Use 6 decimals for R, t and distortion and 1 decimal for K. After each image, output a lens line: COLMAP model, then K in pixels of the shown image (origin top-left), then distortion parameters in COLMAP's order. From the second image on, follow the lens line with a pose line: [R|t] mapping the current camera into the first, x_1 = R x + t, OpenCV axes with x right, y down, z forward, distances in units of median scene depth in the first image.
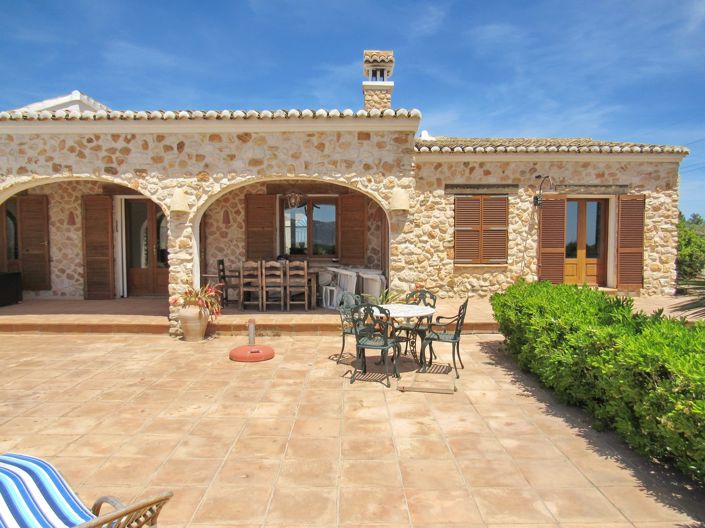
lens RADIAL K [[517.2, 0, 351.7], [0, 517.2, 266.4], [0, 0, 1]] dist [-0.030051, -0.003357]
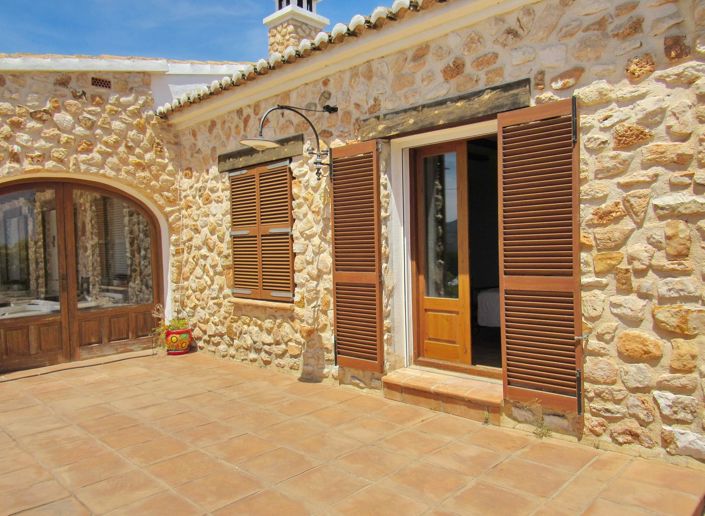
lens RADIAL K [[517.2, 0, 352.6], [0, 517.2, 256.7], [0, 0, 1]] dist [-0.030051, -0.003357]
pose [[0.729097, -0.000407, -0.684411, 0.672739], [-0.007270, 0.999939, -0.008339, -0.044551], [0.684372, 0.011055, 0.729049, 0.688135]]
